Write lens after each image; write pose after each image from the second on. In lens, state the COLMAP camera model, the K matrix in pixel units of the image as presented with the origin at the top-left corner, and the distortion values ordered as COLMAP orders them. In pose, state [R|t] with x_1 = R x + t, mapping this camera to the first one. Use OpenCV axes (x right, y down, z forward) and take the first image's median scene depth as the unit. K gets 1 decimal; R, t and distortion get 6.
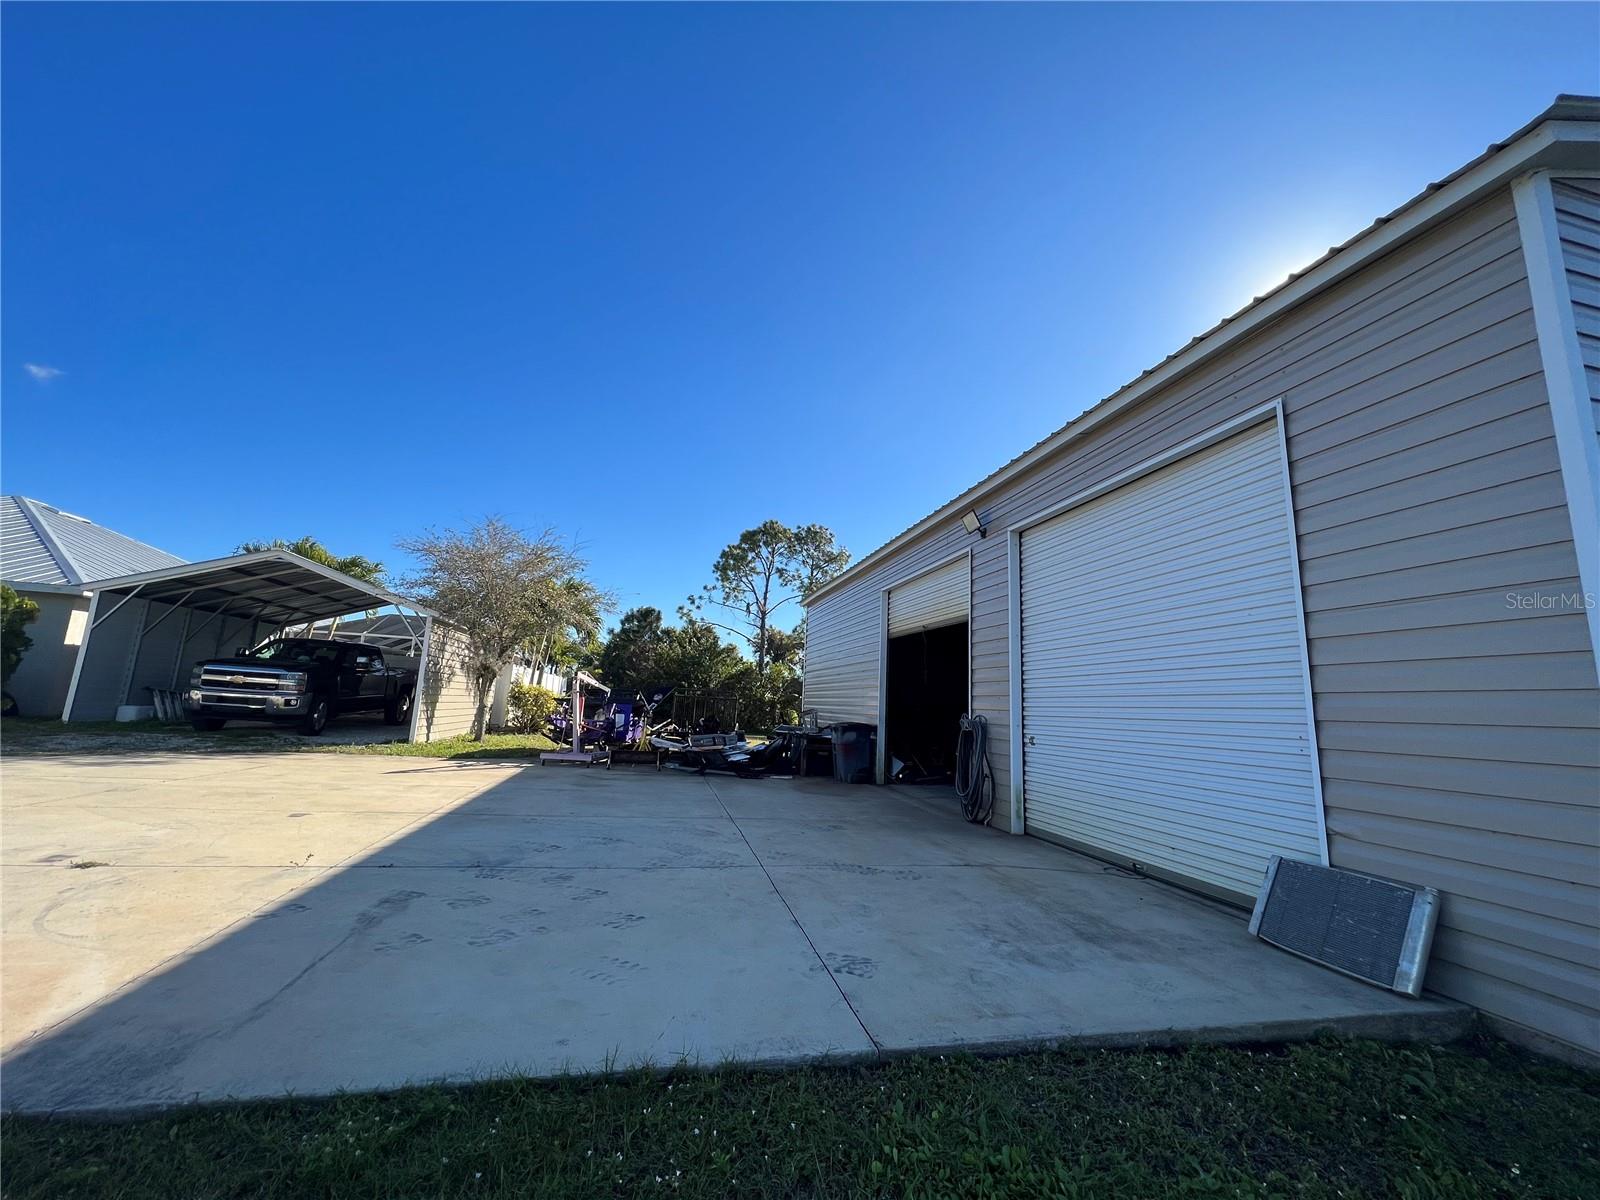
lens RADIAL K [[647.9, 0, 800.0], [0, 647.9, 600.0], [0, 0, 1]] dist [0.000714, 0.000023]
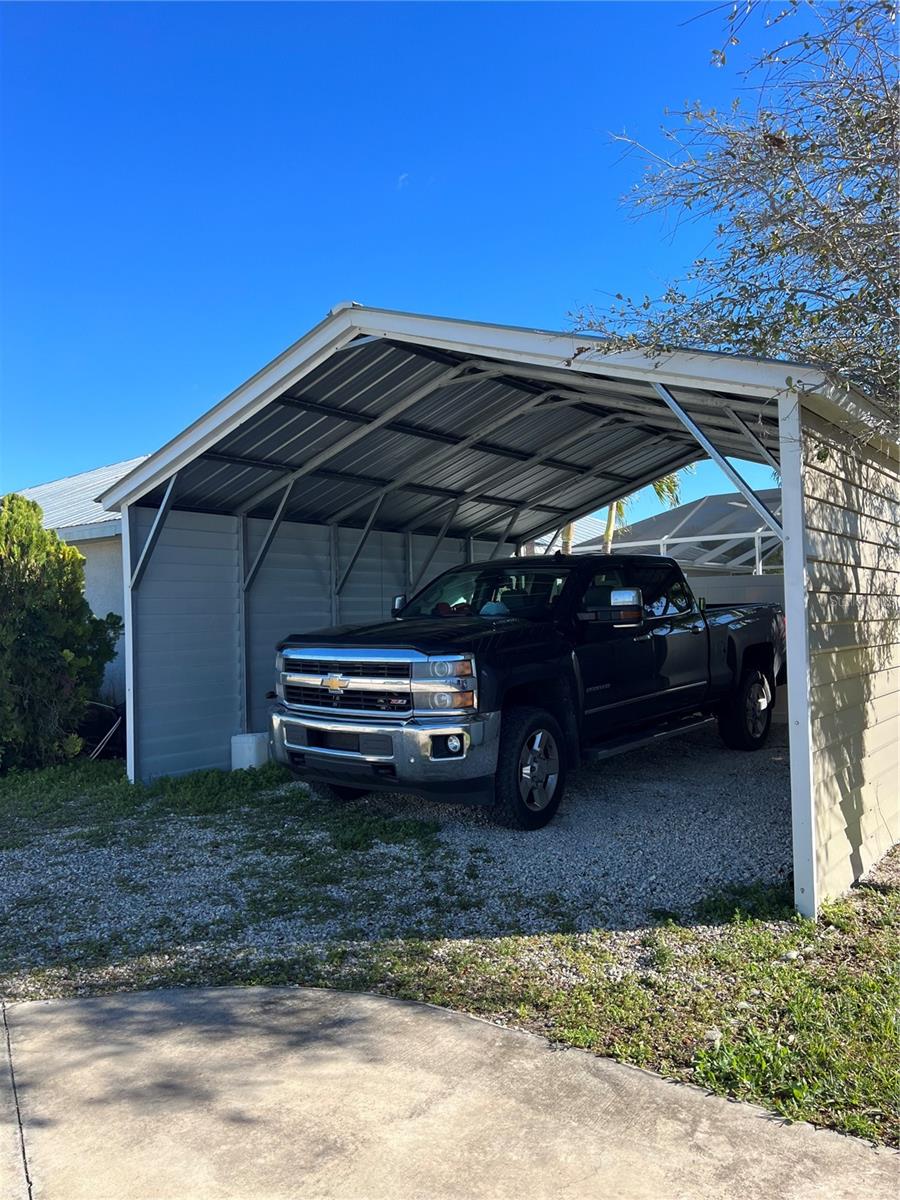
lens RADIAL K [[839.5, 0, 450.0], [0, 839.5, 600.0], [0, 0, 1]] dist [0.002891, 0.000821]
pose [[0.615731, -0.084850, -0.783375, -0.422770], [0.181916, 0.982635, 0.036553, 0.066334], [0.766669, -0.165015, 0.620474, 0.719442]]
